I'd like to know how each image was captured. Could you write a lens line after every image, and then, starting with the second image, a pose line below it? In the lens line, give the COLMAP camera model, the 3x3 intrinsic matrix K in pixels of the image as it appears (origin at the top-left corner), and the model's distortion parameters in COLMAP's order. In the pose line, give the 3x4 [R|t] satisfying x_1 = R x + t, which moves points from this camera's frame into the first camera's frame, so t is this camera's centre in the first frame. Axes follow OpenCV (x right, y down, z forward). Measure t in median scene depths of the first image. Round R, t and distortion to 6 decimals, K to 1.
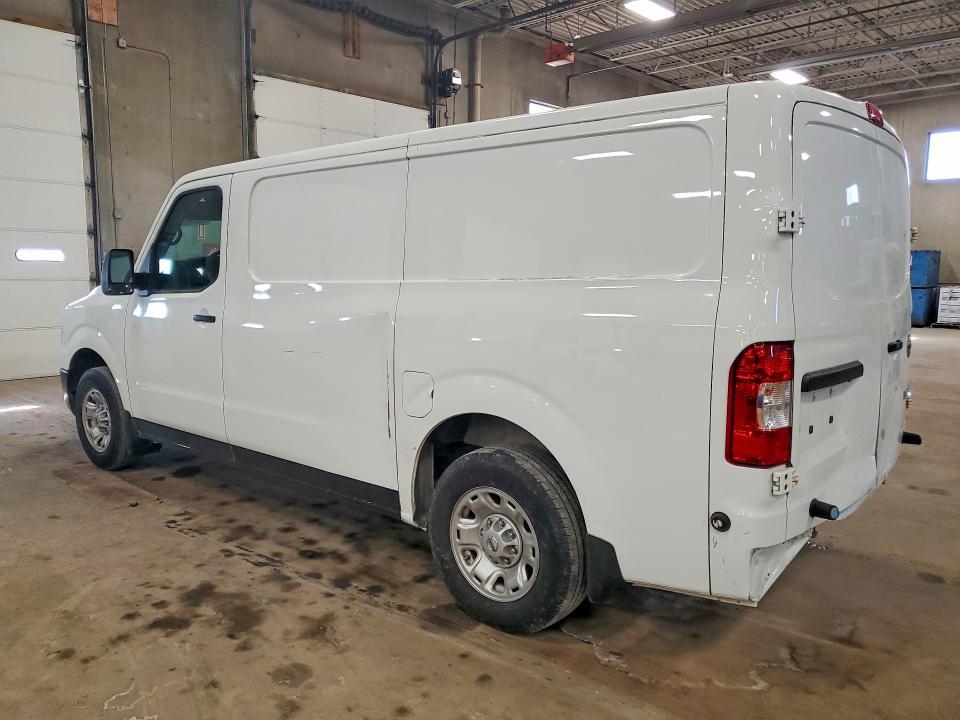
lens RADIAL K [[772.1, 0, 474.3], [0, 772.1, 357.5], [0, 0, 1]] dist [0.012229, 0.026549]
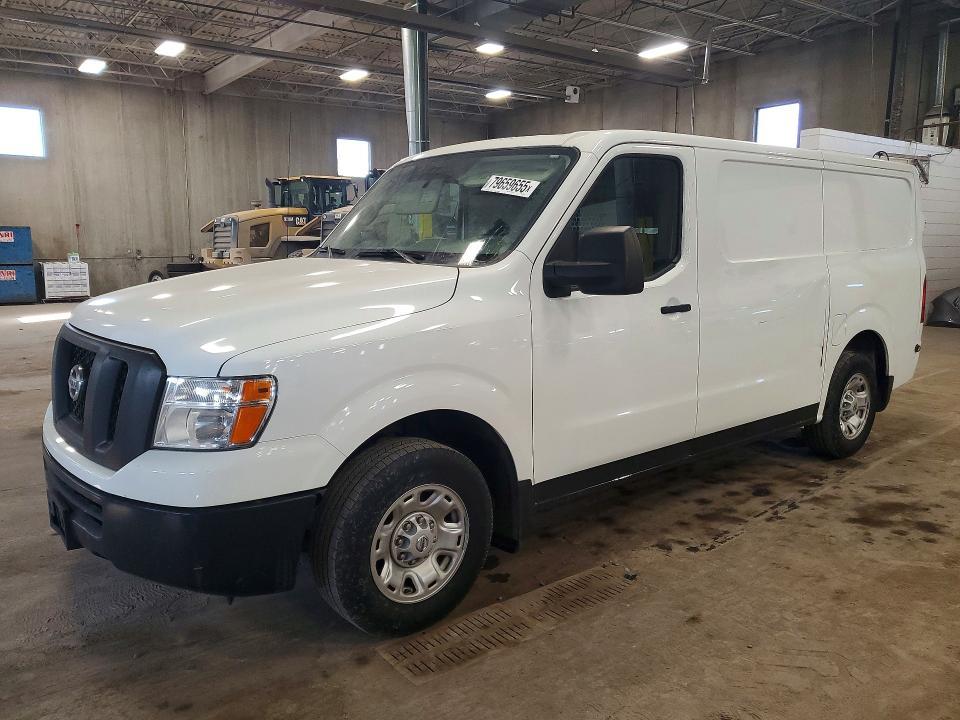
lens RADIAL K [[772.1, 0, 474.1], [0, 772.1, 356.0], [0, 0, 1]] dist [0.012229, 0.026549]
pose [[0.137504, -0.151377, 0.978866, -1.364989], [0.122304, 0.983285, 0.134880, -0.157757], [-0.982921, 0.101173, 0.153720, 1.207270]]
